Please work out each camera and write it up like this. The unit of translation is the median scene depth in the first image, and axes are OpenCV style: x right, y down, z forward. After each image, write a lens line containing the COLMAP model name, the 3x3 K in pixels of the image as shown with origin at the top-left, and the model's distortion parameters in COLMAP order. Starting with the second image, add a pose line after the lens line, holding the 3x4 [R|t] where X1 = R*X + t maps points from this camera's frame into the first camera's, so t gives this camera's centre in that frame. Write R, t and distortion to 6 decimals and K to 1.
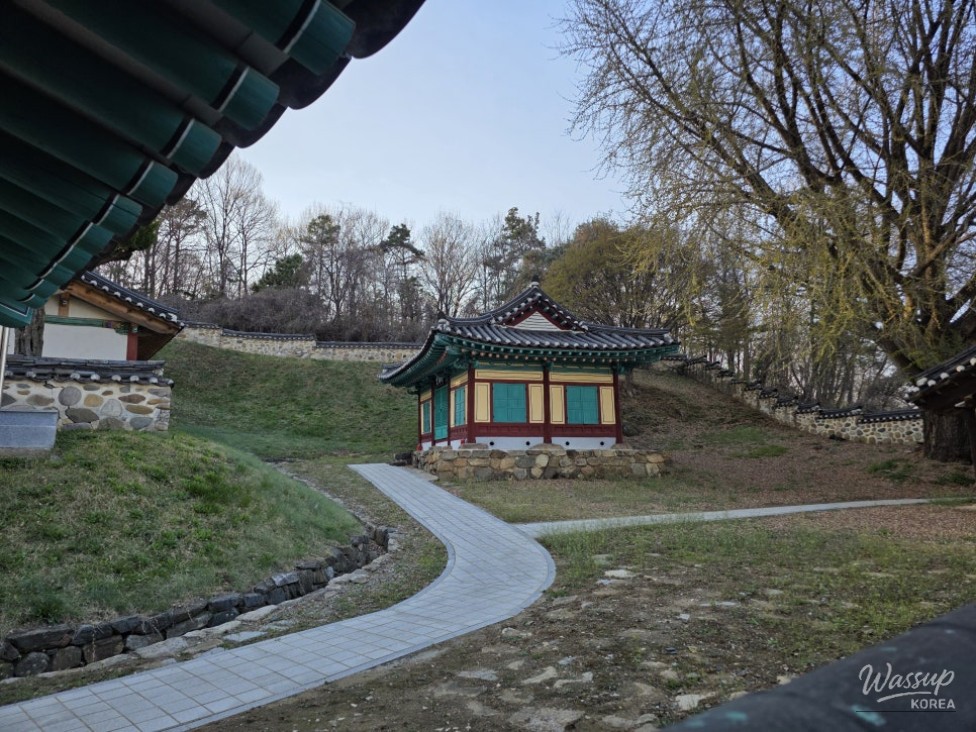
lens RADIAL K [[647.7, 0, 484.8], [0, 647.7, 366.3], [0, 0, 1]] dist [0.068603, -0.065052]
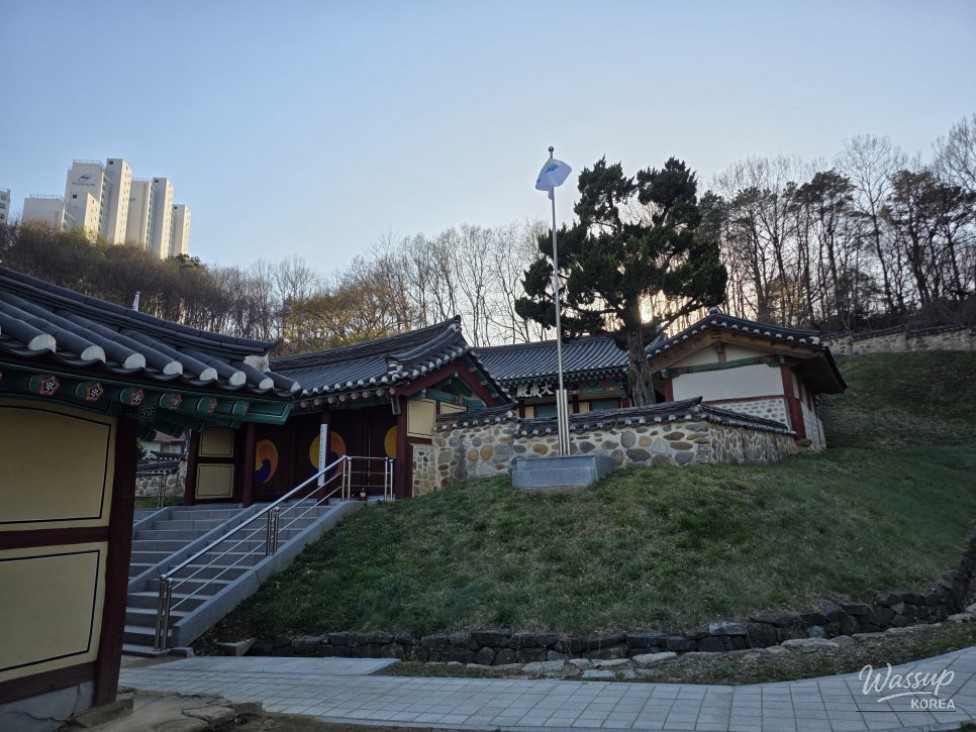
lens RADIAL K [[647.7, 0, 486.5], [0, 647.7, 363.1], [0, 0, 1]] dist [0.068603, -0.065052]
pose [[0.413377, -0.192846, -0.889905, 0.329291], [0.155846, 0.977879, -0.139517, 0.033401], [0.897124, -0.081015, 0.434287, 0.263757]]
